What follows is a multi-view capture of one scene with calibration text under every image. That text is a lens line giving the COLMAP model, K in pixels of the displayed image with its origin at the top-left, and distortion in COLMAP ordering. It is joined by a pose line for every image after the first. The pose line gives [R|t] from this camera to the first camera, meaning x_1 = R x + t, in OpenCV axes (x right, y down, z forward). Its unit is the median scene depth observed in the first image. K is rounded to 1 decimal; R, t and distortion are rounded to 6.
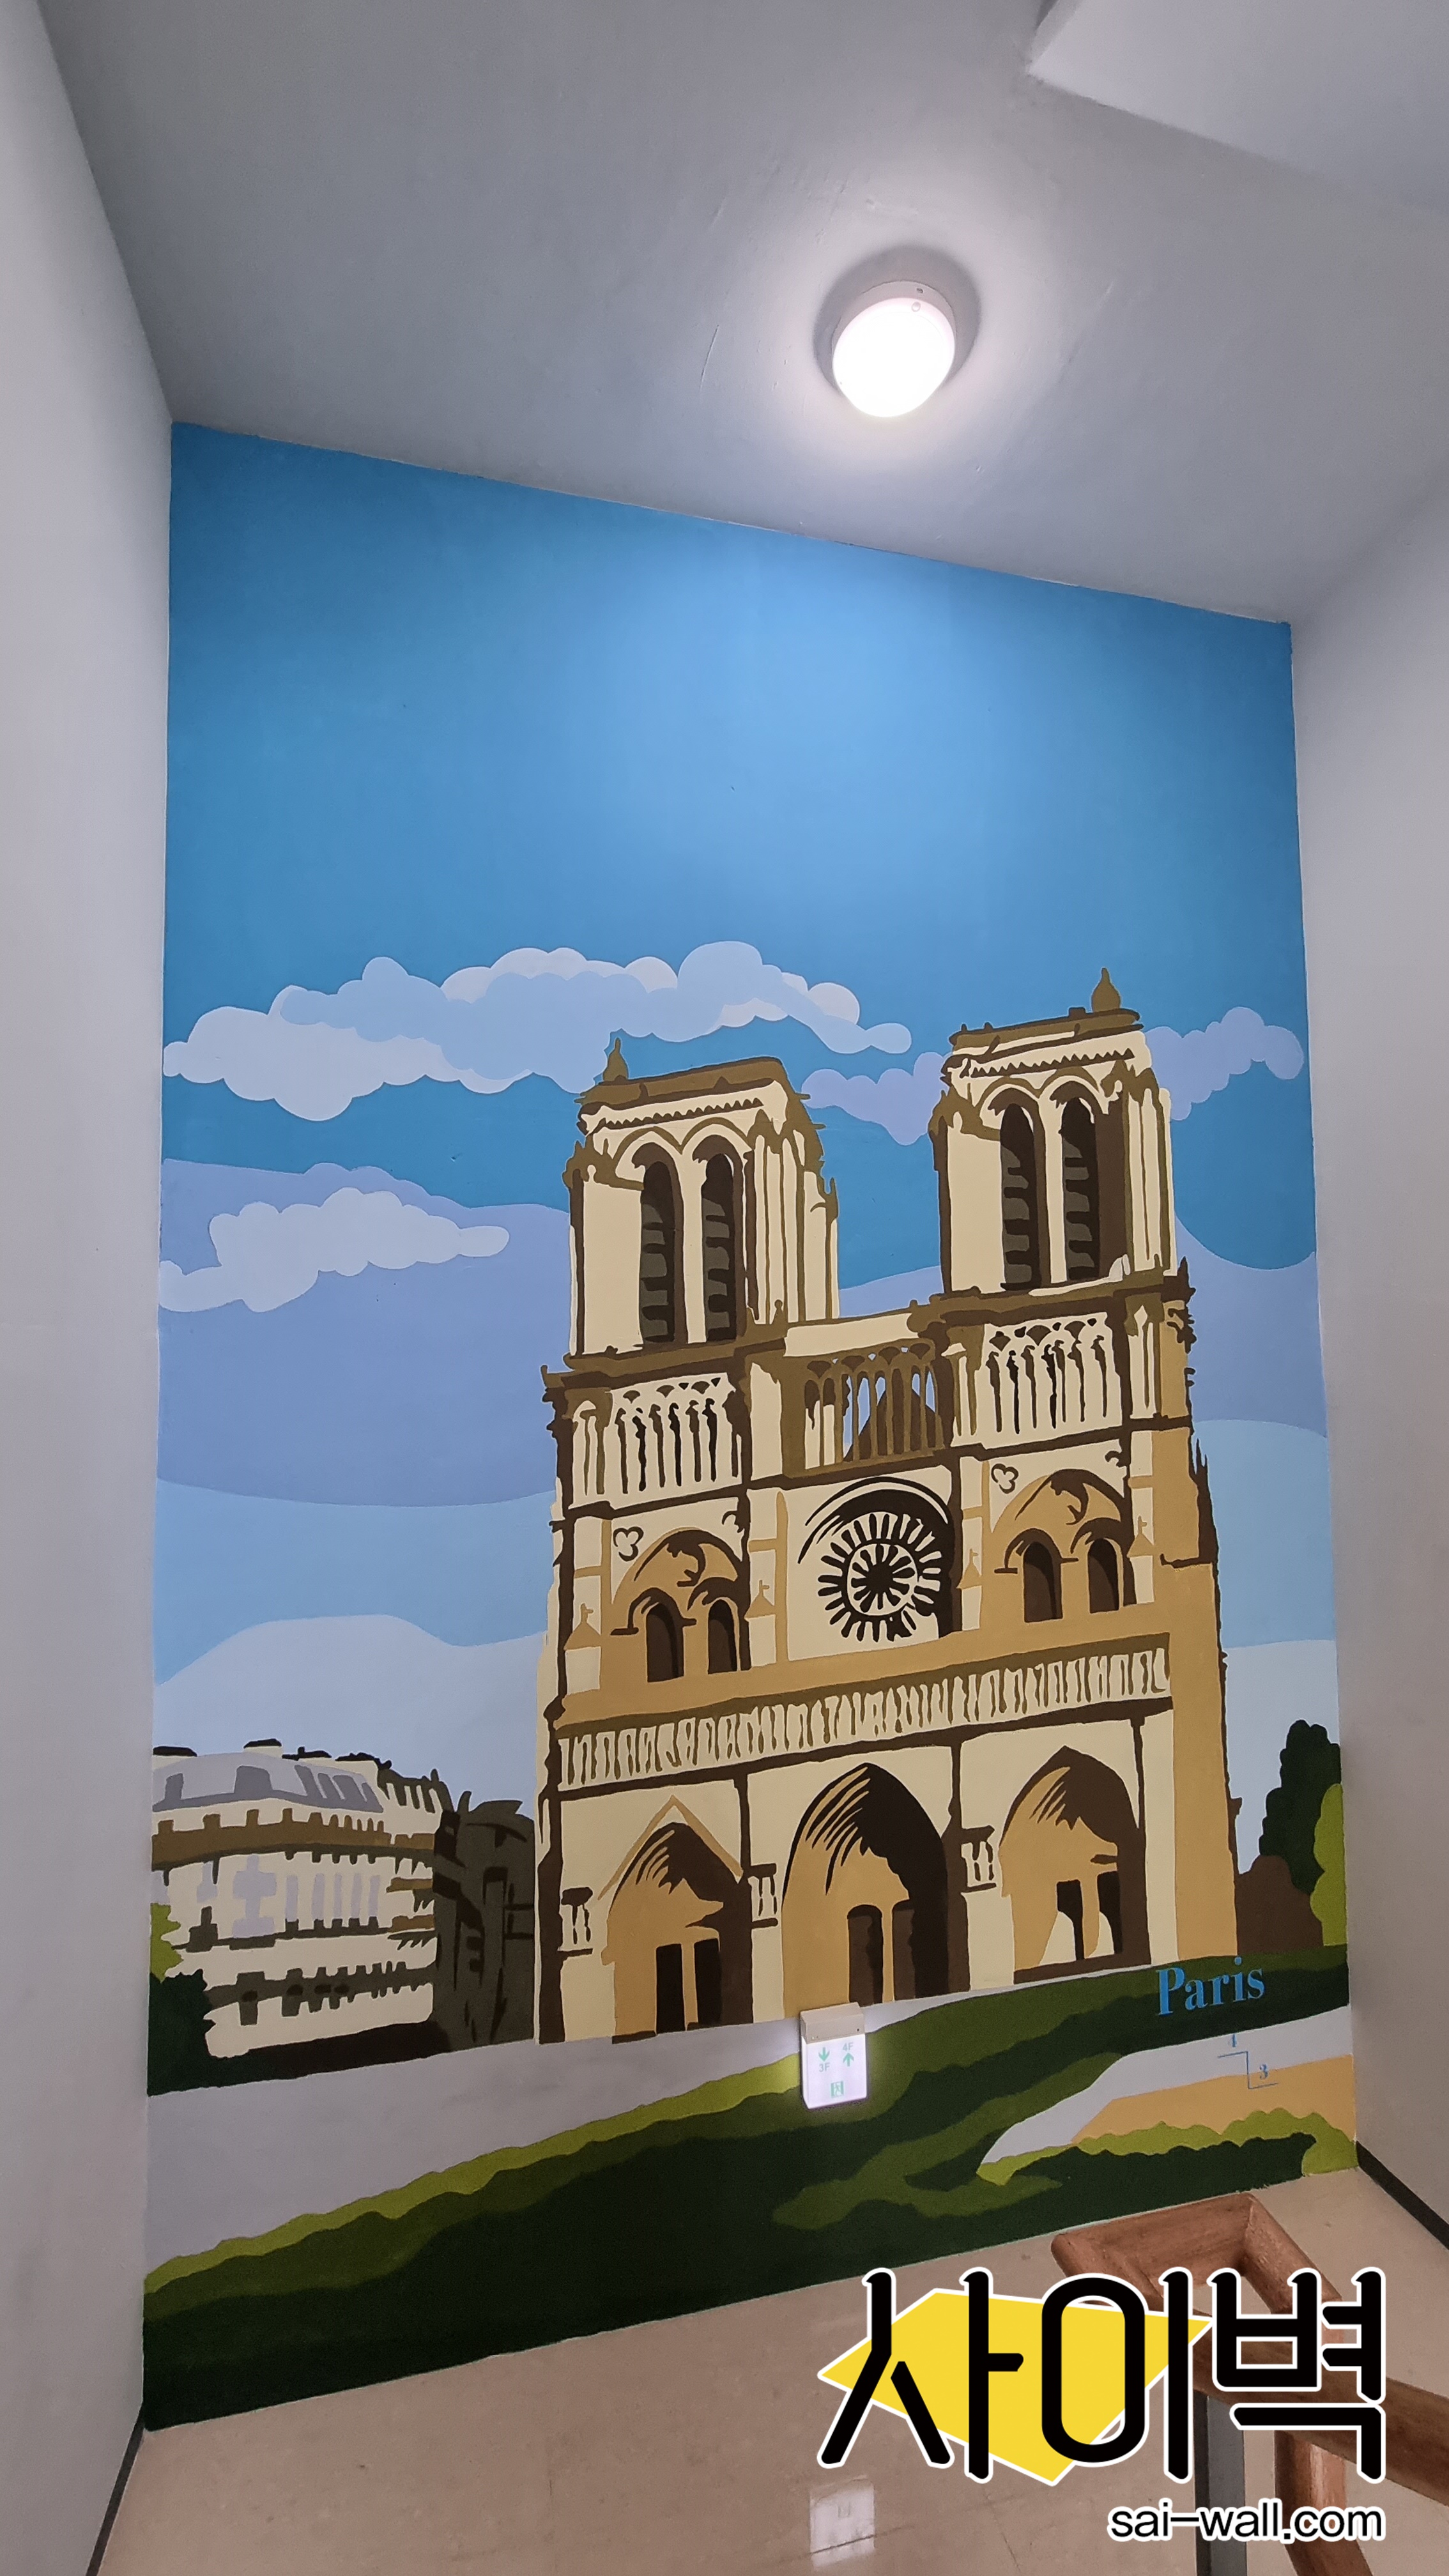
lens RADIAL K [[1034.2, 0, 729.6], [0, 1034.2, 1298.8], [0, 0, 1]] dist [0.003368, -0.003829]
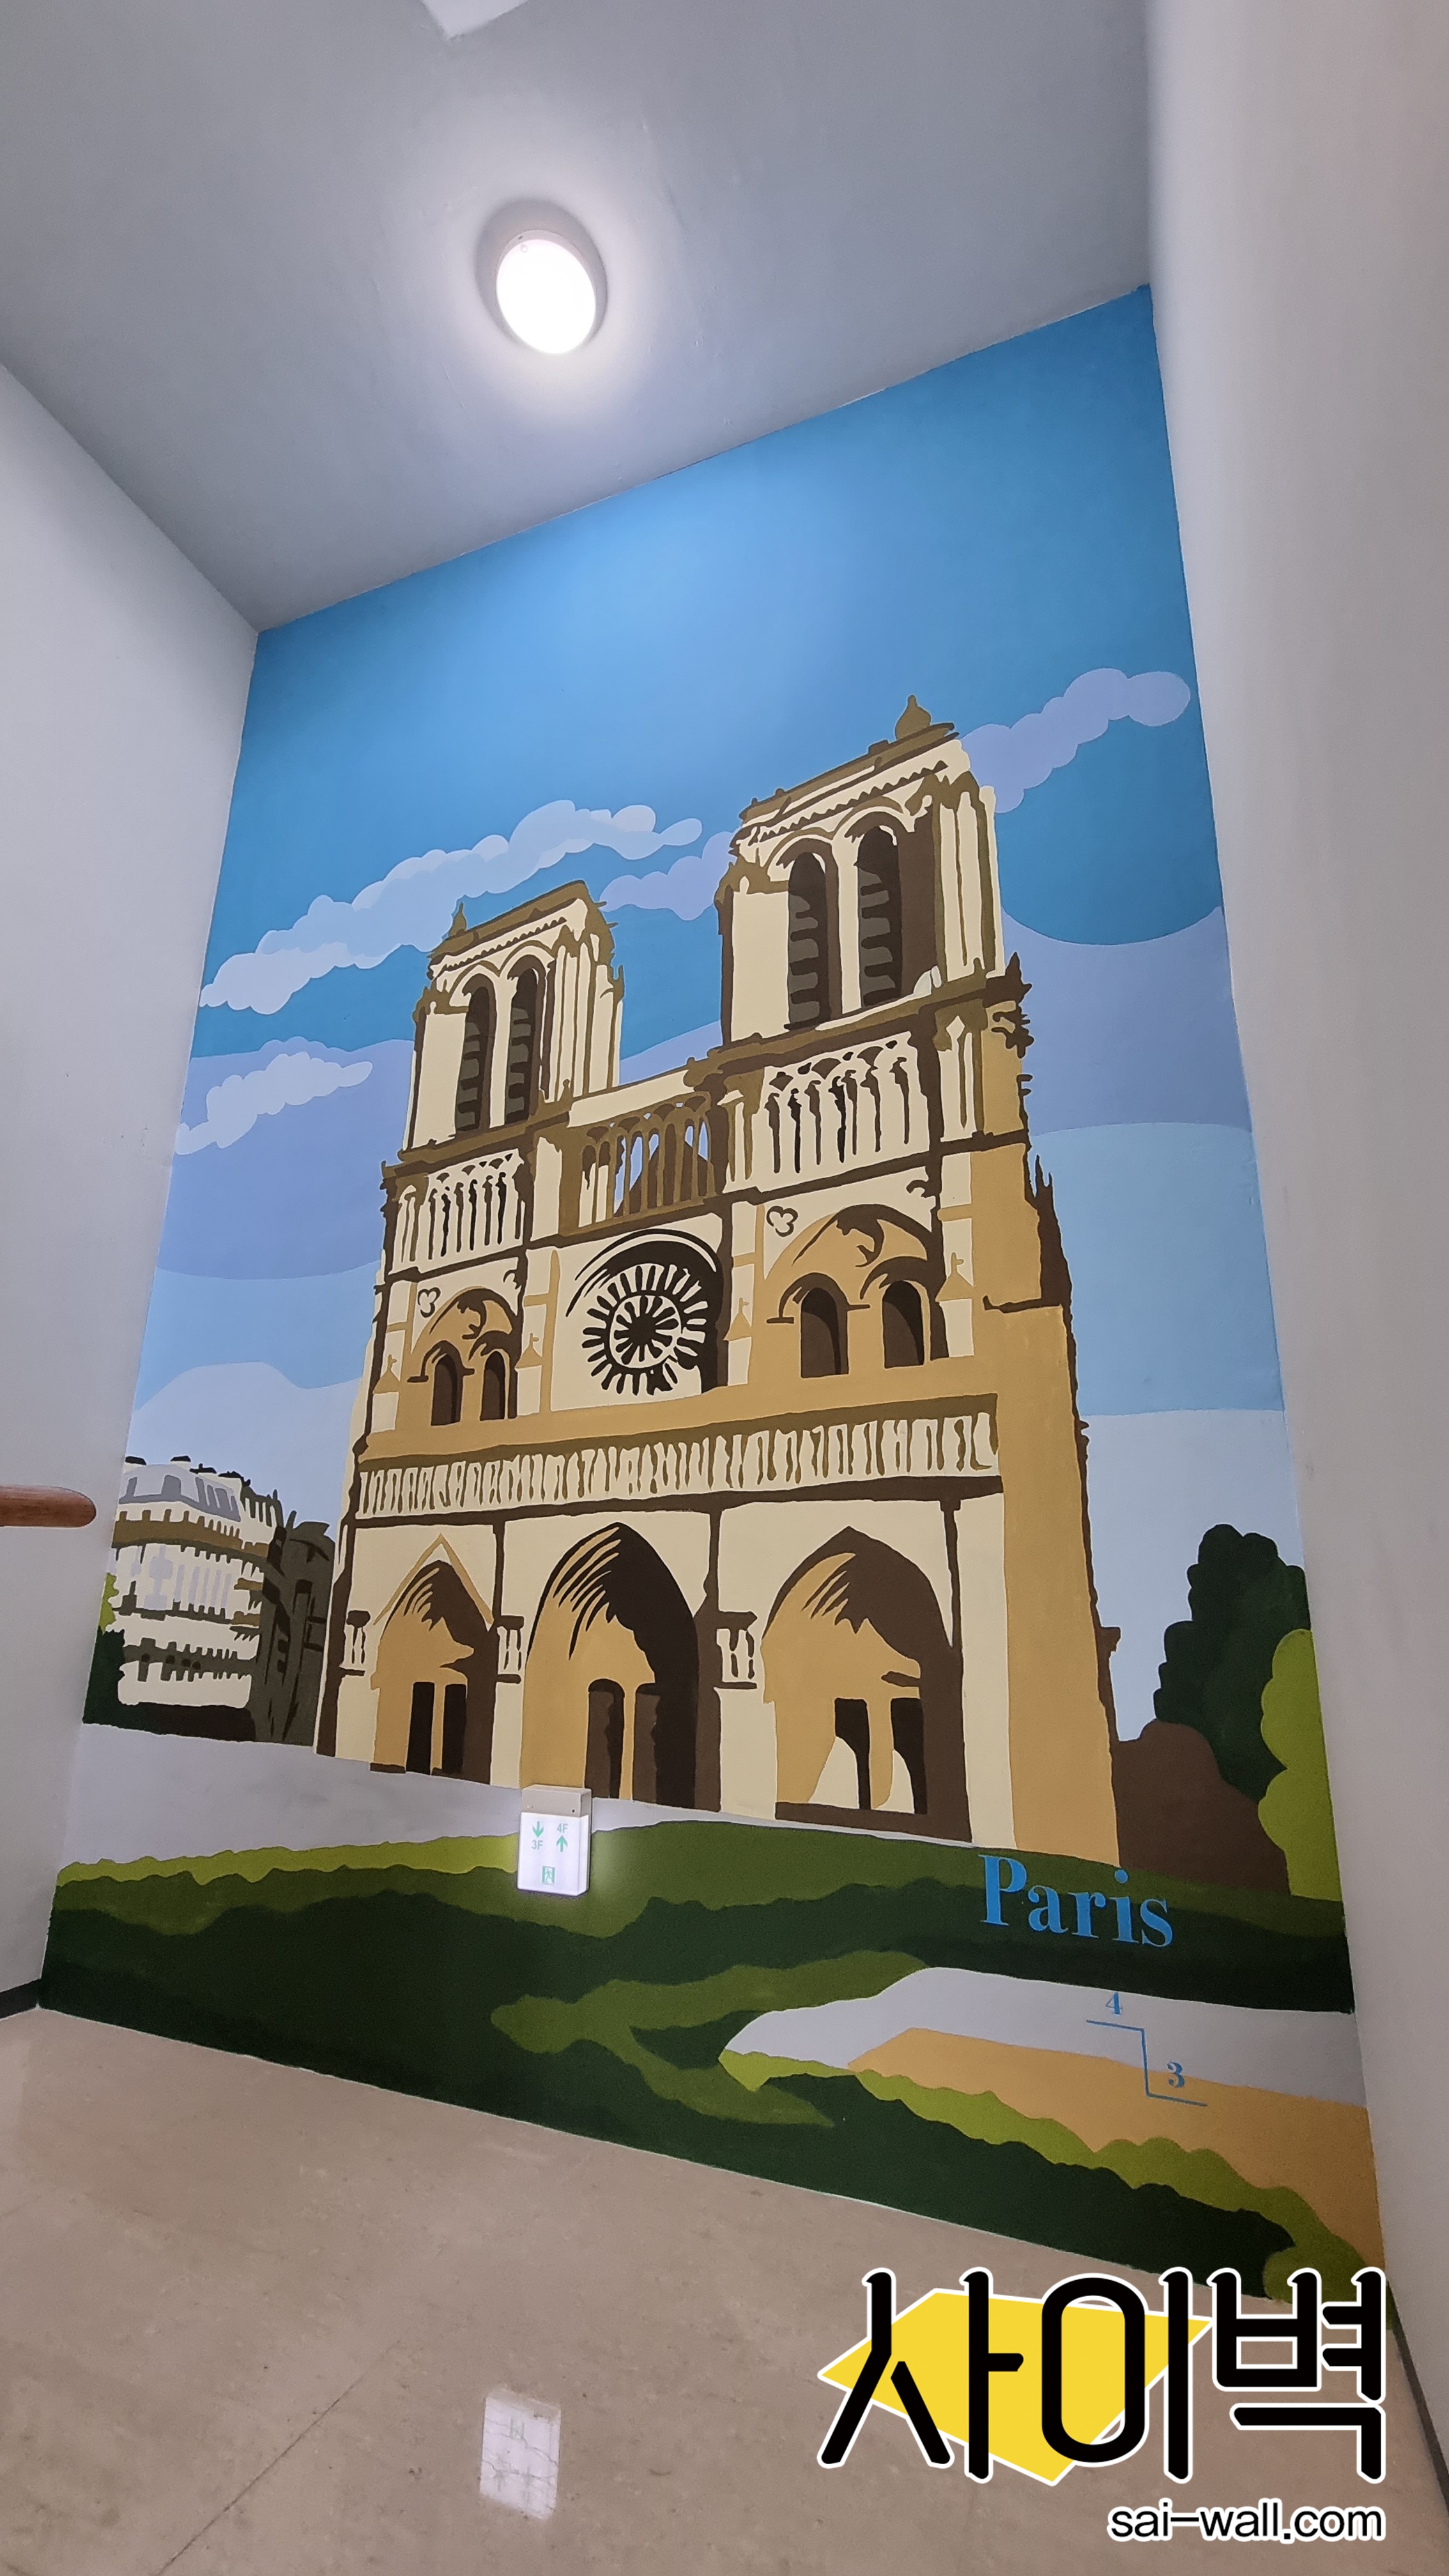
lens RADIAL K [[1034.2, 0, 729.6], [0, 1034.2, 1298.8], [0, 0, 1]] dist [0.003368, -0.003829]
pose [[0.823589, -0.120733, -0.554188, 0.735960], [0.003799, 0.978235, -0.207467, 0.436364], [0.567174, 0.168762, 0.806122, 0.271557]]
